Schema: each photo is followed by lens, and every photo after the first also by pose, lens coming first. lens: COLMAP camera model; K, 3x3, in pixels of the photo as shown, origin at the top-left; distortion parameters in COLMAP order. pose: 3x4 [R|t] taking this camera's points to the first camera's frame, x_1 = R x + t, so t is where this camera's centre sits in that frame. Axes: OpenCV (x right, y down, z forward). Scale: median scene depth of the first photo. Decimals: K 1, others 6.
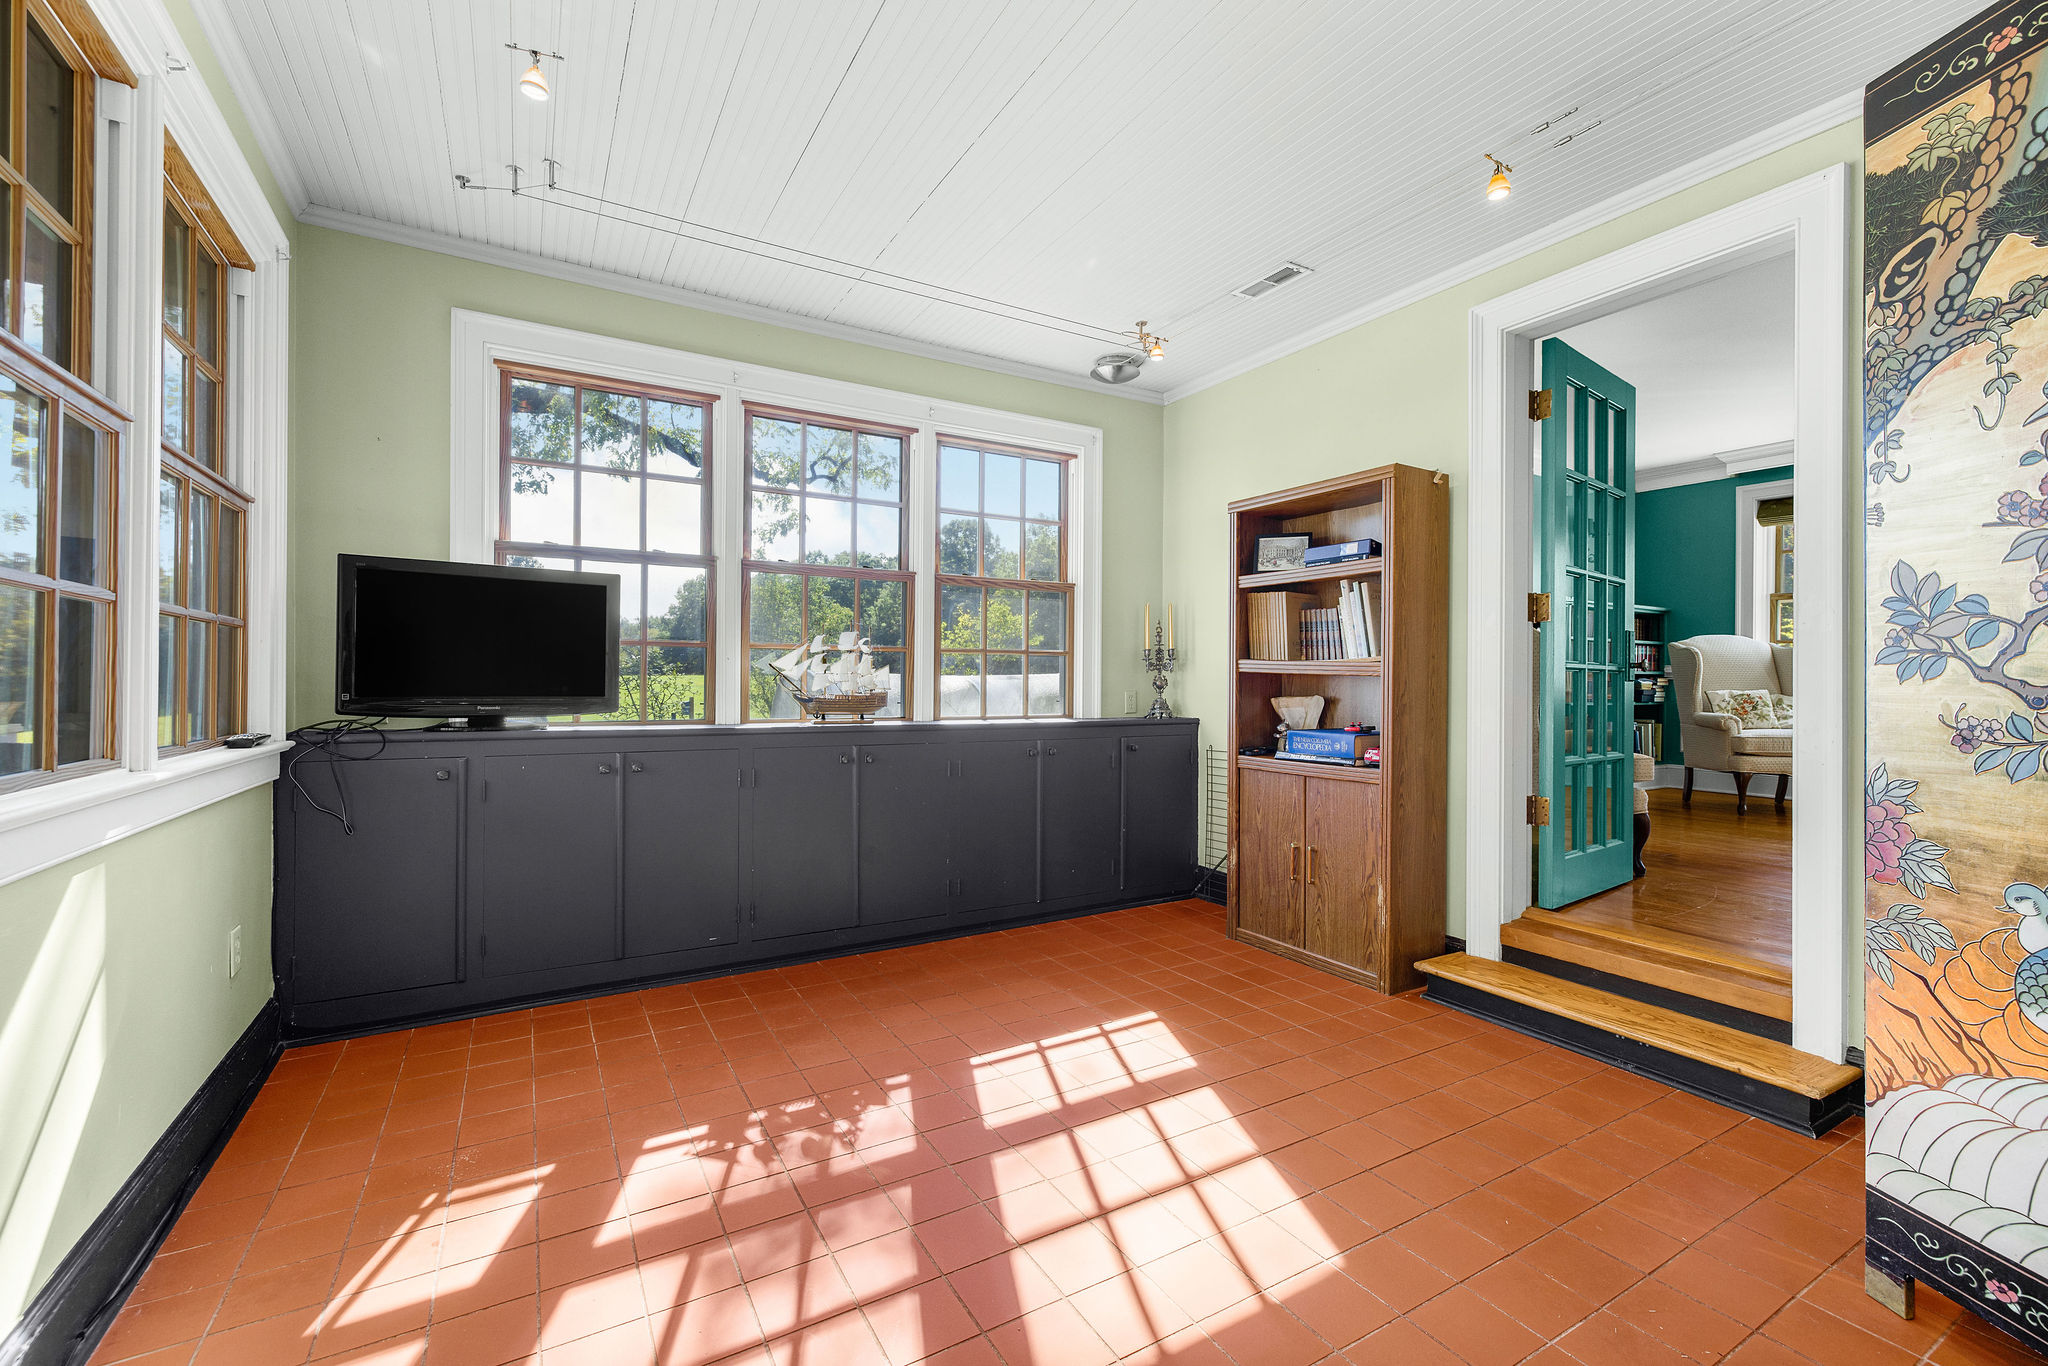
lens RADIAL K [[861.1, 0, 1021.1], [0, 861.1, 683.7], [0, 0, 1]] dist [0.001089, 0.000042]
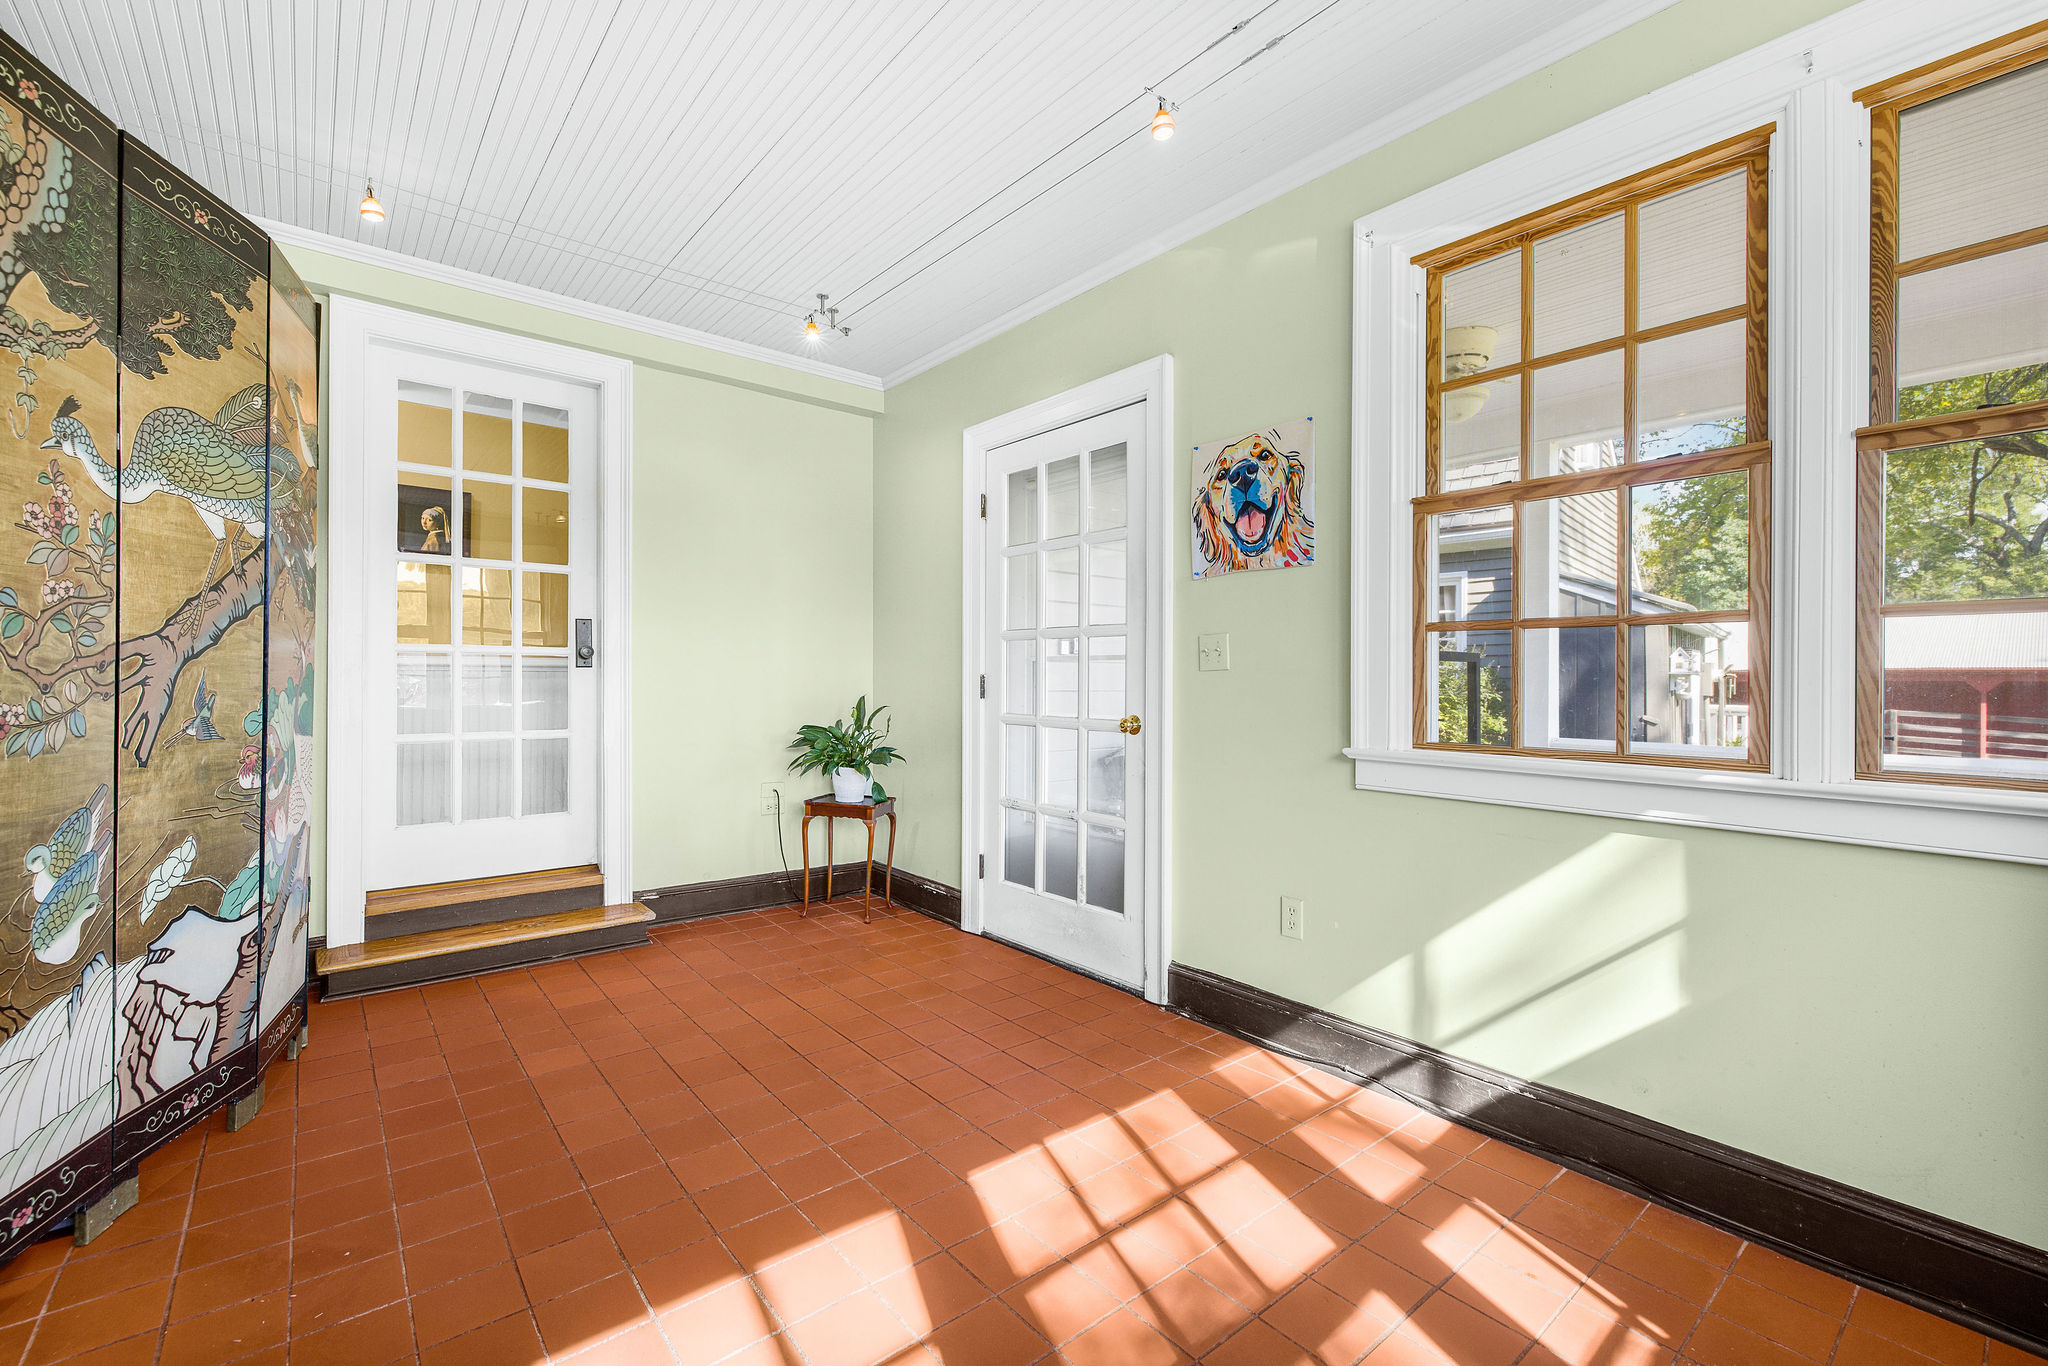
lens RADIAL K [[861.1, 0, 1029.1], [0, 861.1, 684.0], [0, 0, 1]] dist [0.001089, 0.000042]
pose [[-0.987531, -0.015147, -0.156695, 0.039868], [-0.014645, 0.999883, -0.004354, 0.001379], [0.156743, -0.002005, -0.987637, 1.982397]]
